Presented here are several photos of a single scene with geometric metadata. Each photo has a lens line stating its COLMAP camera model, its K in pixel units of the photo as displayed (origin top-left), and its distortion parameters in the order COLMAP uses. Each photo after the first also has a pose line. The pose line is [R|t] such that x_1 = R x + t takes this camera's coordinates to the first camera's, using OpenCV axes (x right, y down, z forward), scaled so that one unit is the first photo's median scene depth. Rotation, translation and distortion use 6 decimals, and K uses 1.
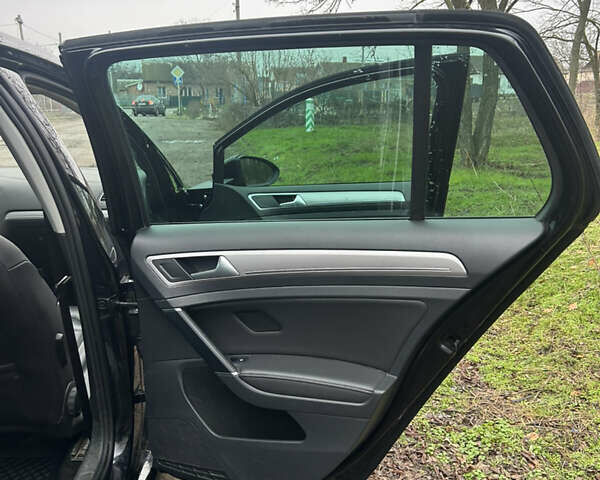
lens RADIAL K [[598.2, 0, 300.0], [0, 598.2, 240.0], [0, 0, 1]] dist [0.086902, -0.145307]
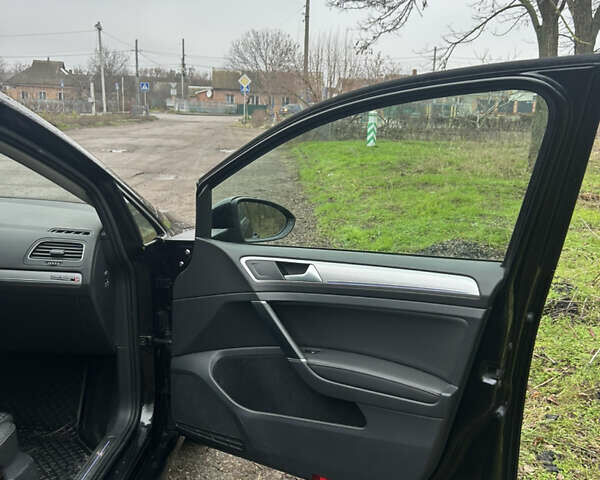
lens RADIAL K [[597.2, 0, 290.0], [0, 597.2, 238.3], [0, 0, 1]] dist [0.097854, -0.192211]
pose [[0.991683, 0.059024, -0.114375, 0.006102], [-0.061162, 0.998011, -0.015267, -0.012187], [0.113247, 0.022135, 0.993320, 0.044444]]
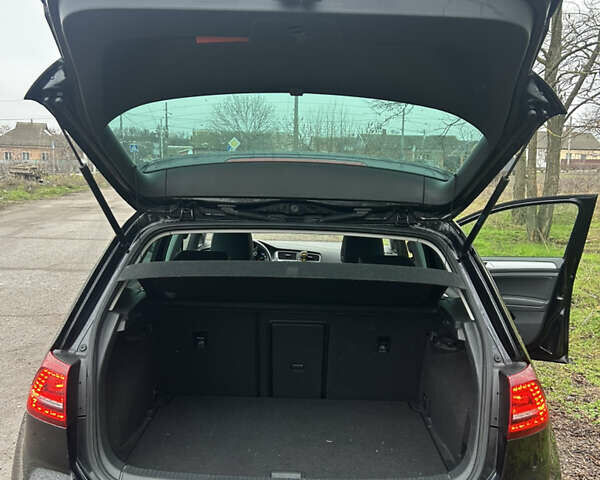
lens RADIAL K [[594.8, 0, 300.0], [0, 594.8, 240.0], [0, 0, 1]] dist [0.117026, -0.204543]
pose [[0.998197, 0.030368, -0.051776, -0.061779], [-0.035671, 0.993856, -0.104773, 0.008502], [0.048276, 0.106431, 0.993147, -0.105404]]
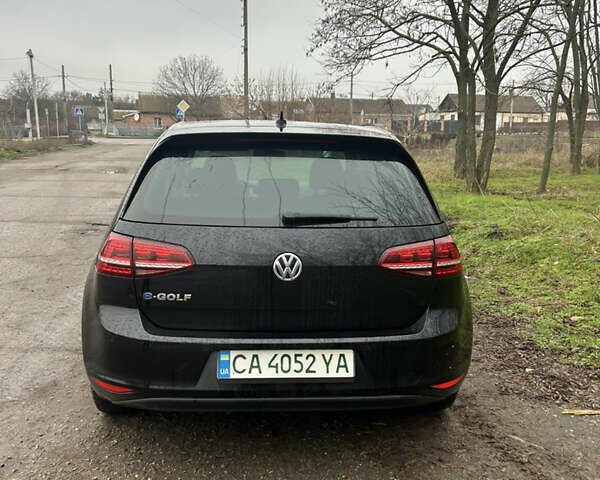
lens RADIAL K [[597.2, 0, 290.0], [0, 597.2, 238.3], [0, 0, 1]] dist [0.097854, -0.192211]
pose [[0.999753, 0.015055, 0.016368, -0.069545], [-0.014170, 0.998500, -0.052887, 0.027021], [-0.017140, 0.052642, 0.998466, -0.147301]]
